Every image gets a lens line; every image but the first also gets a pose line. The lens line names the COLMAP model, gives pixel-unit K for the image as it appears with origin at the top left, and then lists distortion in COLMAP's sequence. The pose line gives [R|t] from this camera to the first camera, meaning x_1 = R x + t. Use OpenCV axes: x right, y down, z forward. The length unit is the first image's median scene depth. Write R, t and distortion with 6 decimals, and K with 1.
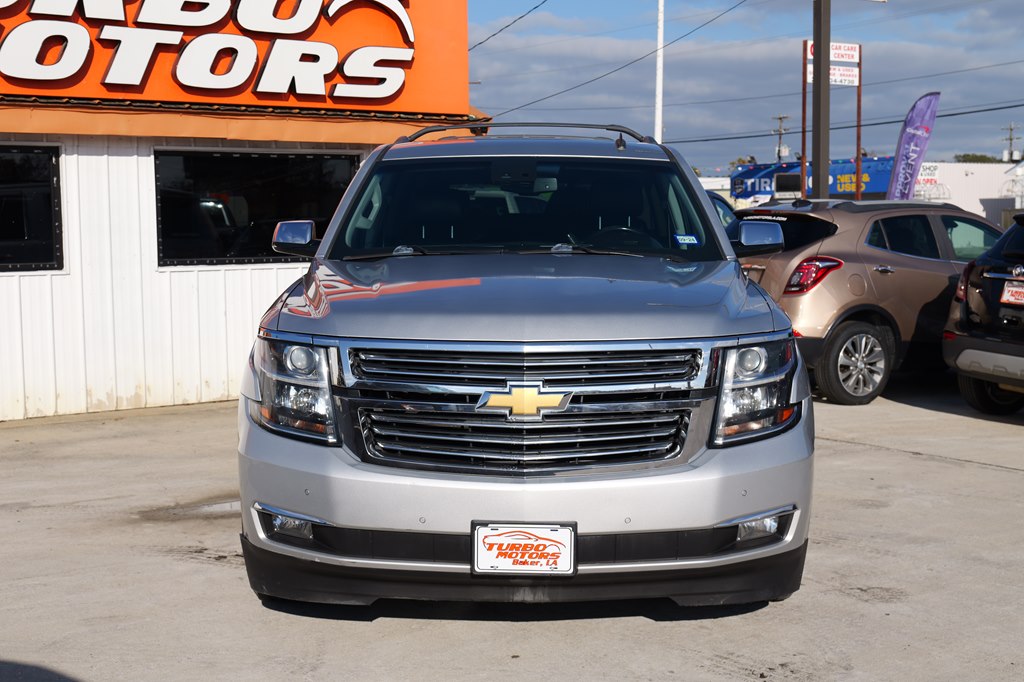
lens RADIAL K [[1244.9, 0, 451.5], [0, 1244.9, 341.0], [0, 0, 1]] dist [0.008272, 0.002782]
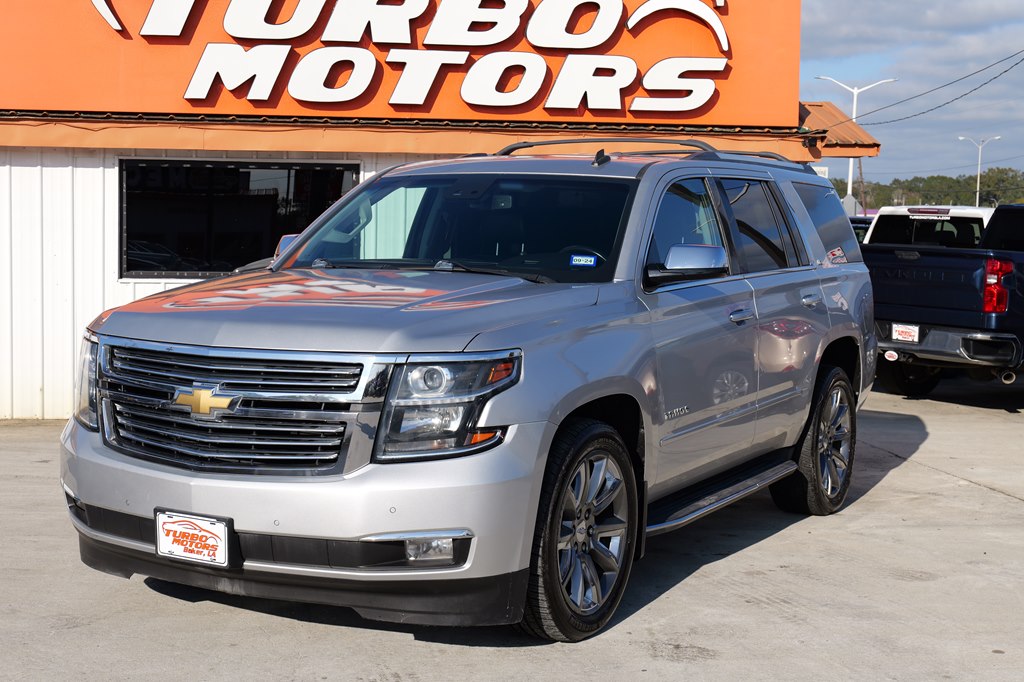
lens RADIAL K [[1351.6, 0, 512.0], [0, 1351.6, 341.0], [0, 0, 1]] dist [0.011853, -0.016456]
pose [[0.900182, 0.052546, -0.432333, 0.324279], [-0.062248, 0.998026, -0.008308, -0.004253], [0.431043, 0.034390, 0.901676, 0.024111]]
